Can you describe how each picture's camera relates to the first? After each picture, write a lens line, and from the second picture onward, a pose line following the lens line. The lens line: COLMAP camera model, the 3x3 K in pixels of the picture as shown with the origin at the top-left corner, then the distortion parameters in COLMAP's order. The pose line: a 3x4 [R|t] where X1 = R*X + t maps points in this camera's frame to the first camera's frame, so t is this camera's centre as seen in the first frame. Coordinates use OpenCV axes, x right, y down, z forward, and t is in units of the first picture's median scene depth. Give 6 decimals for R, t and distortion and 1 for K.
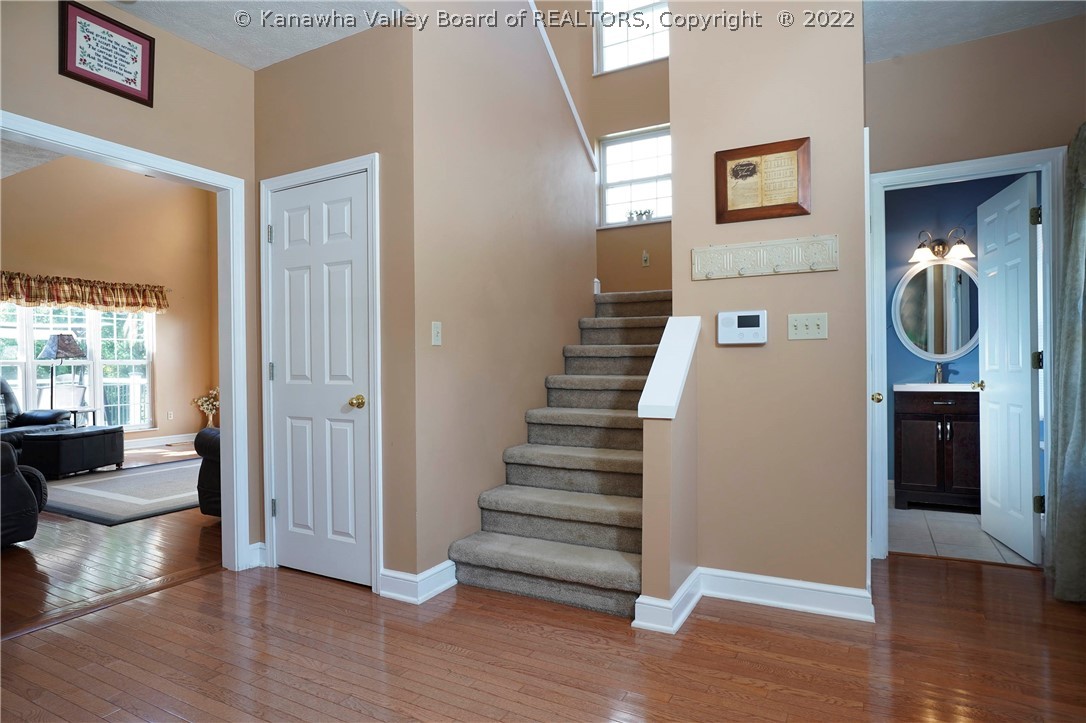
lens RADIAL K [[609.8, 0, 541.2], [0, 609.8, 363.8], [0, 0, 1]] dist [0.000273, -0.000011]
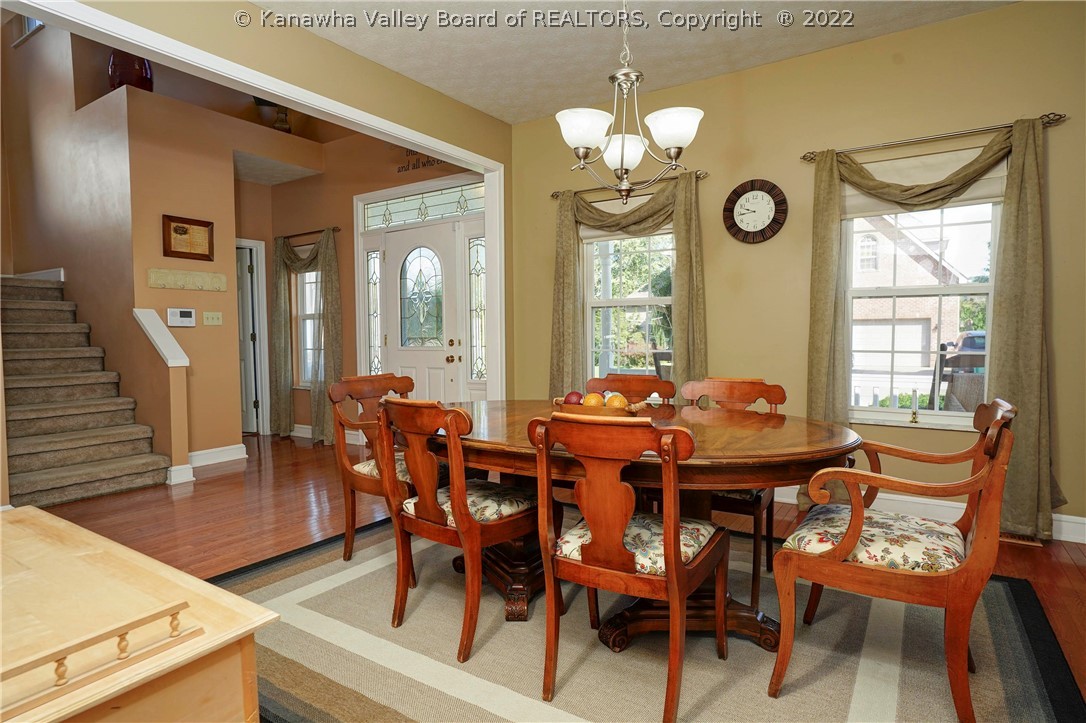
lens RADIAL K [[586.0, 0, 541.7], [0, 586.0, 360.7], [0, 0, 1]] dist [-0.000043, -0.000008]
pose [[0.074492, -0.038612, 0.996474, -1.337325], [0.006006, 0.999249, 0.038271, 0.007920], [-0.997204, 0.003134, 0.074668, -0.191805]]
